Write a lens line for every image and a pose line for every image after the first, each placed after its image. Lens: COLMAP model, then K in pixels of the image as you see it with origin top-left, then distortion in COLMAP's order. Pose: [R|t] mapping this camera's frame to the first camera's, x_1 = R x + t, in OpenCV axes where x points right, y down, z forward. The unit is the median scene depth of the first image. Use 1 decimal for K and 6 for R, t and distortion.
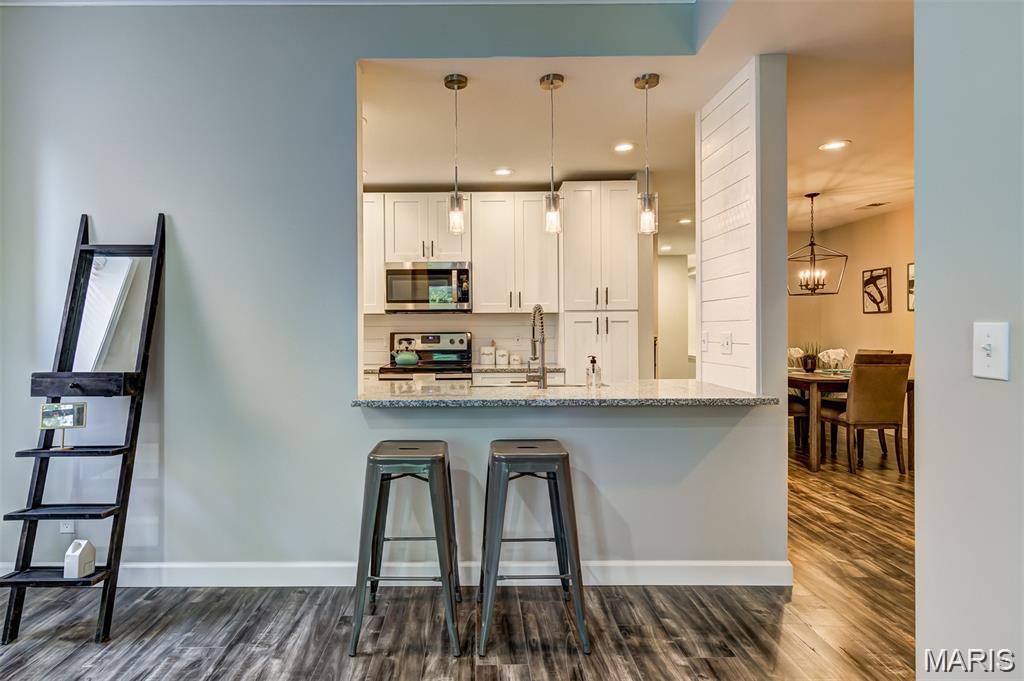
lens RADIAL K [[515.1, 0, 479.1], [0, 515.1, 340.2], [0, 0, 1]] dist [0.001197, -0.000020]
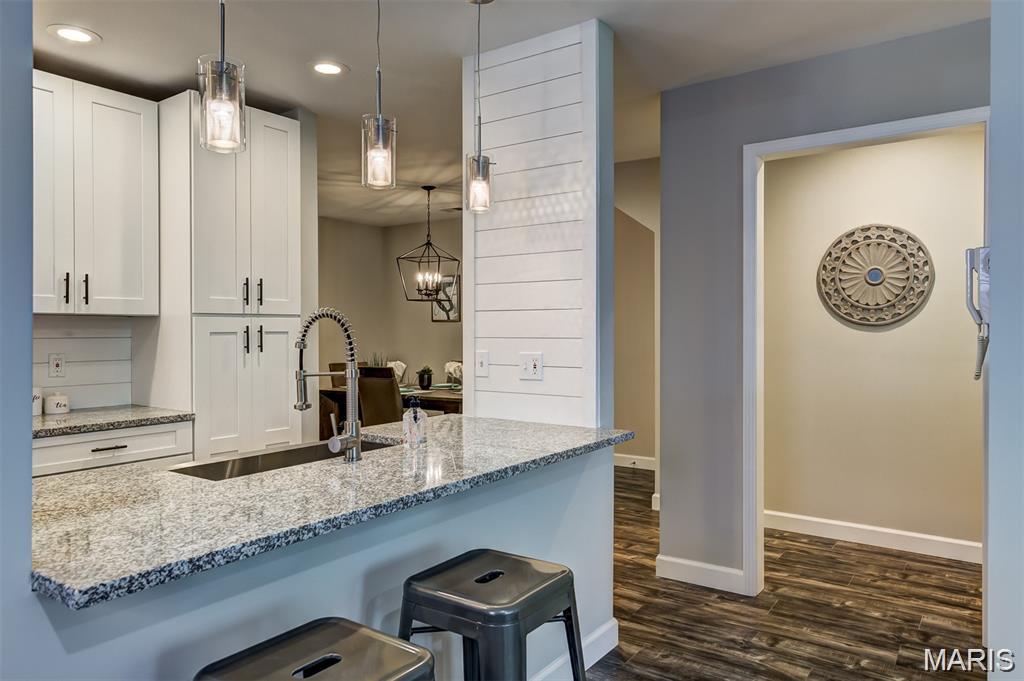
lens RADIAL K [[663.3, 0, 512.0], [0, 663.3, 340.5], [0, 0, 1]] dist [-0.000999, 0.000568]
pose [[0.583396, -0.006492, 0.812162, -0.216701], [0.013900, 0.999901, -0.001993, -0.019502], [-0.812069, 0.012452, 0.583429, 0.263608]]
